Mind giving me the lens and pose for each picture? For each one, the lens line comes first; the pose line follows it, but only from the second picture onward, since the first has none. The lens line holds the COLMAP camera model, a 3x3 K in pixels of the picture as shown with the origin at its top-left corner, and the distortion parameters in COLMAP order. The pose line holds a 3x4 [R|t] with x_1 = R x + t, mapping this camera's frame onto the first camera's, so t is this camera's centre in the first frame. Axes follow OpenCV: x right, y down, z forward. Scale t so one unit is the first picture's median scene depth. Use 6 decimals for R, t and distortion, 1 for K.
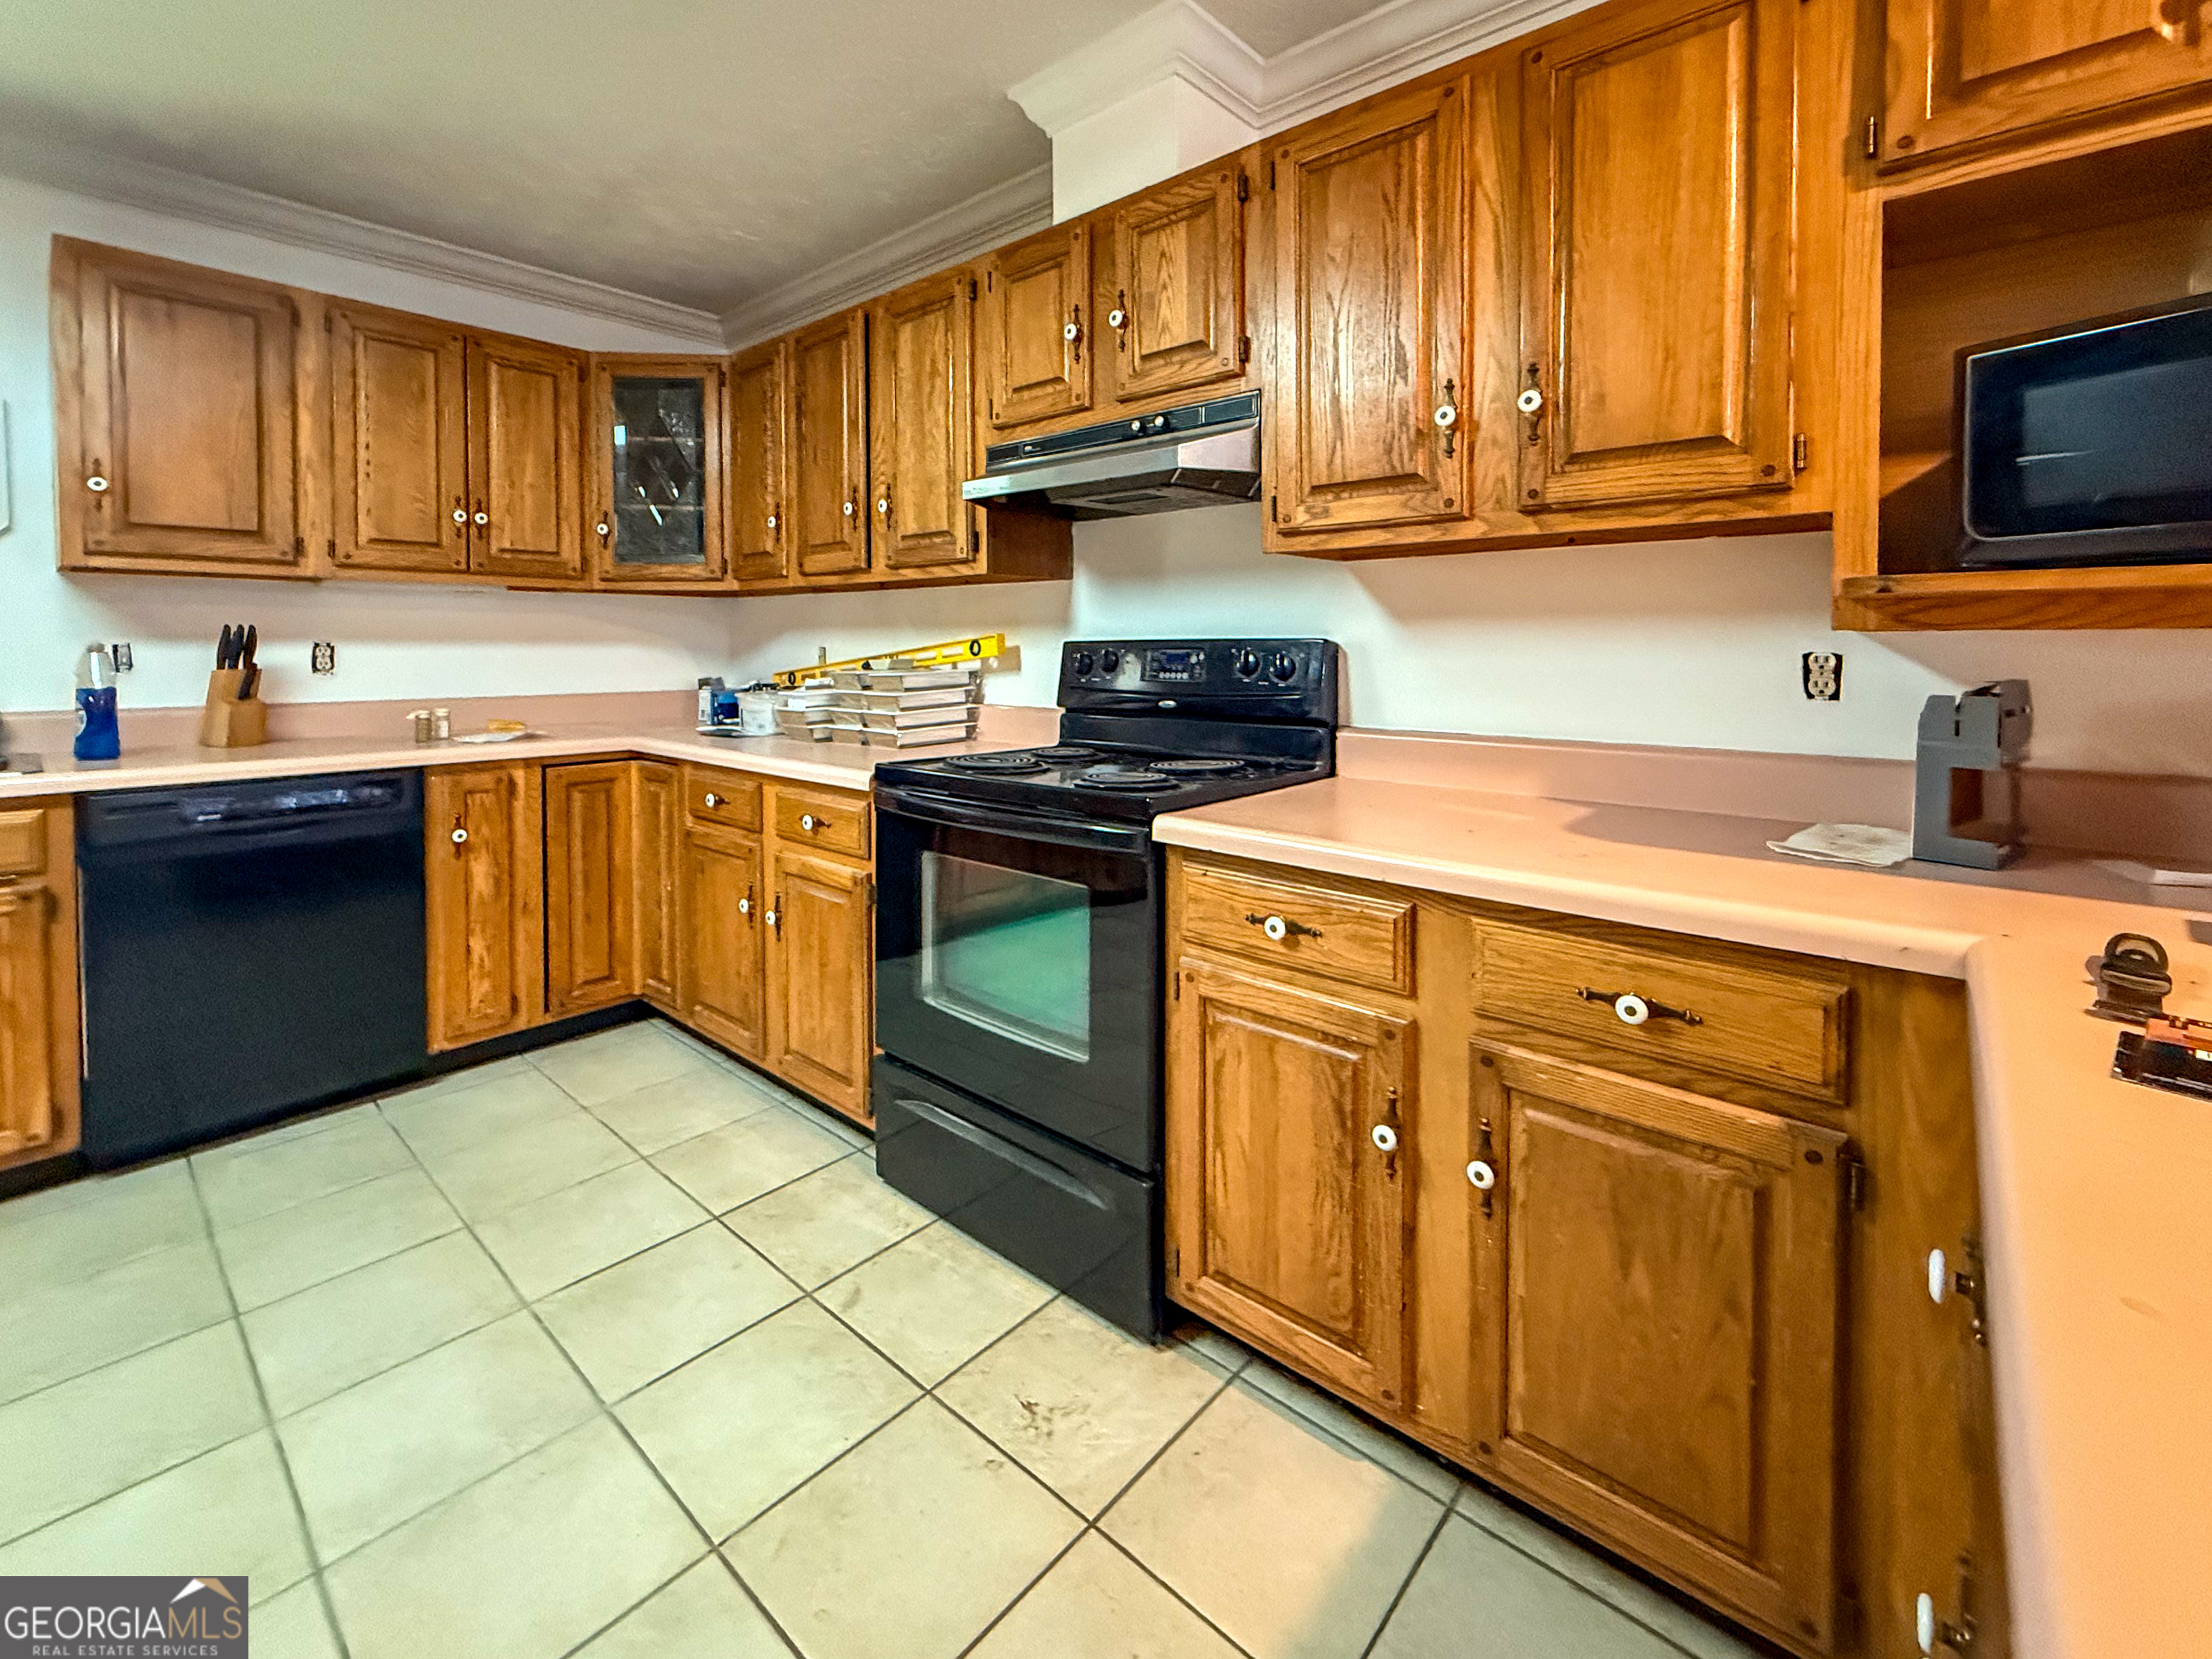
lens RADIAL K [[962.9, 0, 1104.6], [0, 962.9, 668.4], [0, 0, 1]] dist [-0.000276, 0.000158]
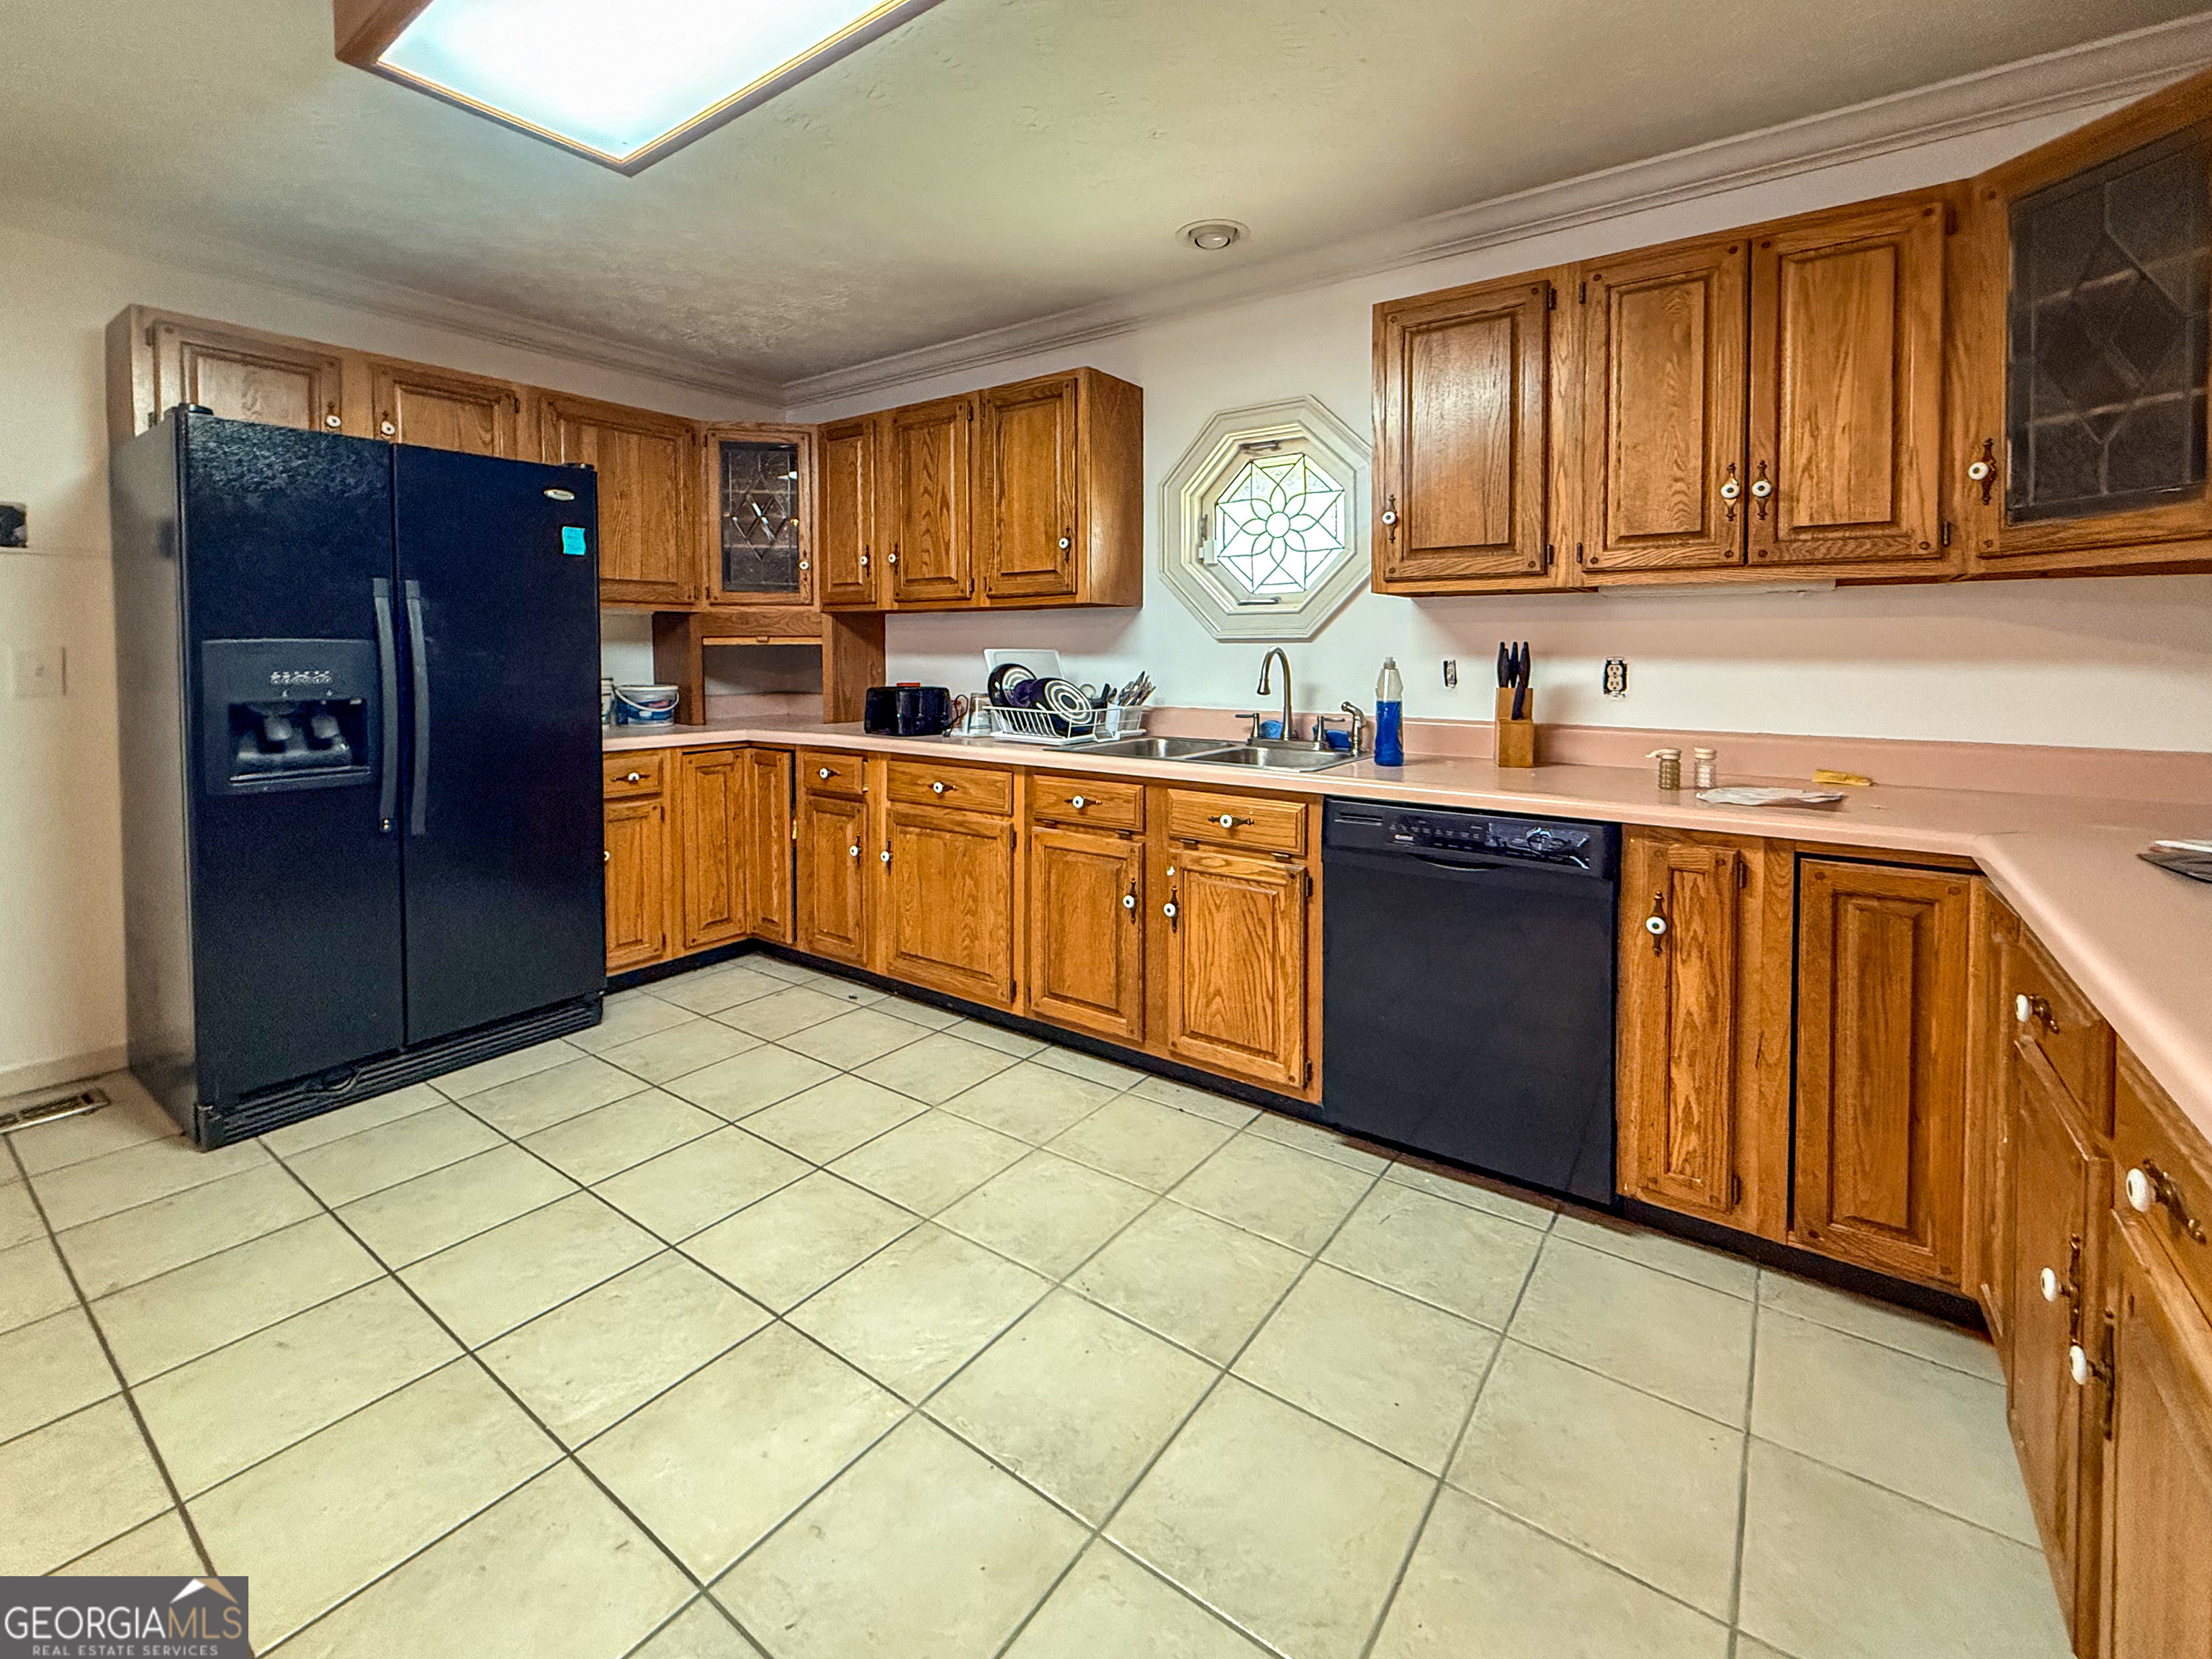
lens RADIAL K [[926.3, 0, 1112.7], [0, 926.3, 673.7], [0, 0, 1]] dist [0.000289, 0.000037]
pose [[0.102593, 0.024588, -0.994419, -0.010702], [-0.025874, 0.999422, 0.022042, -0.024811], [0.994387, 0.023468, 0.103170, 0.529383]]
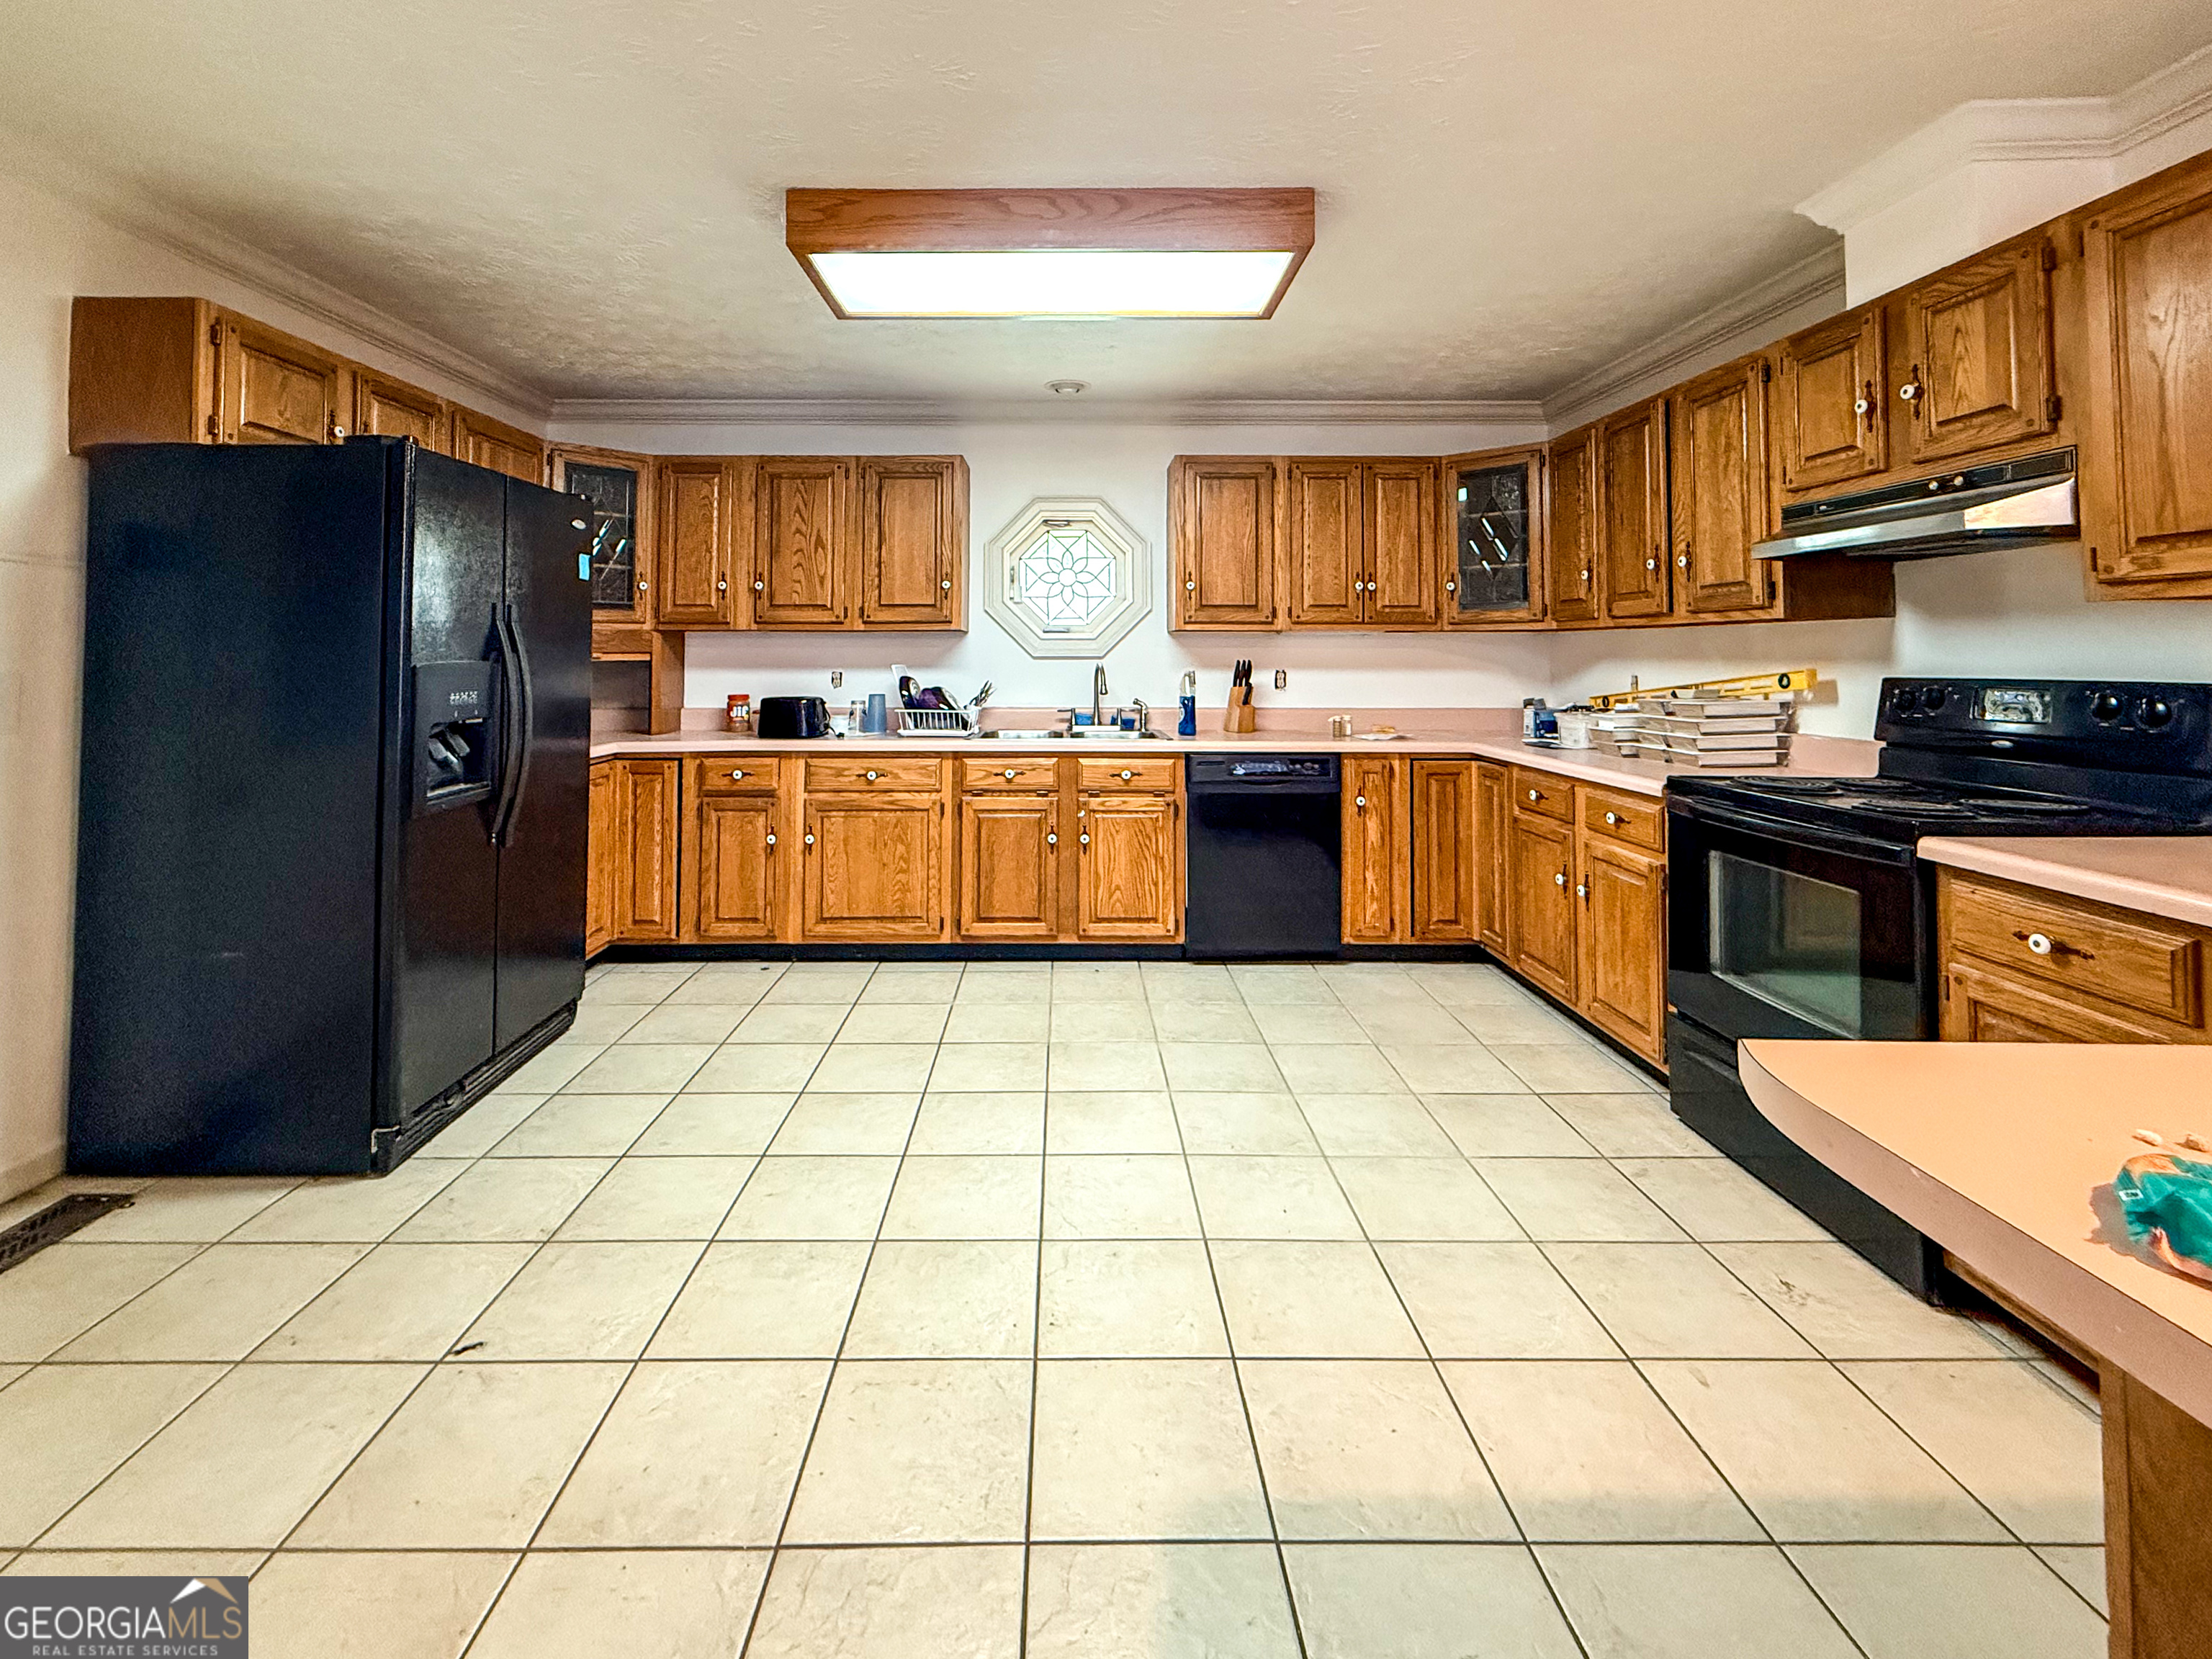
lens RADIAL K [[940.9, 0, 1072.0], [0, 940.9, 639.3], [0, 0, 1]] dist [0.000040, 0.000174]
pose [[0.662543, -0.015994, -0.748853, 0.139145], [-0.017883, 0.999149, -0.037161, -0.015852], [0.748810, 0.038012, 0.661694, -0.329311]]
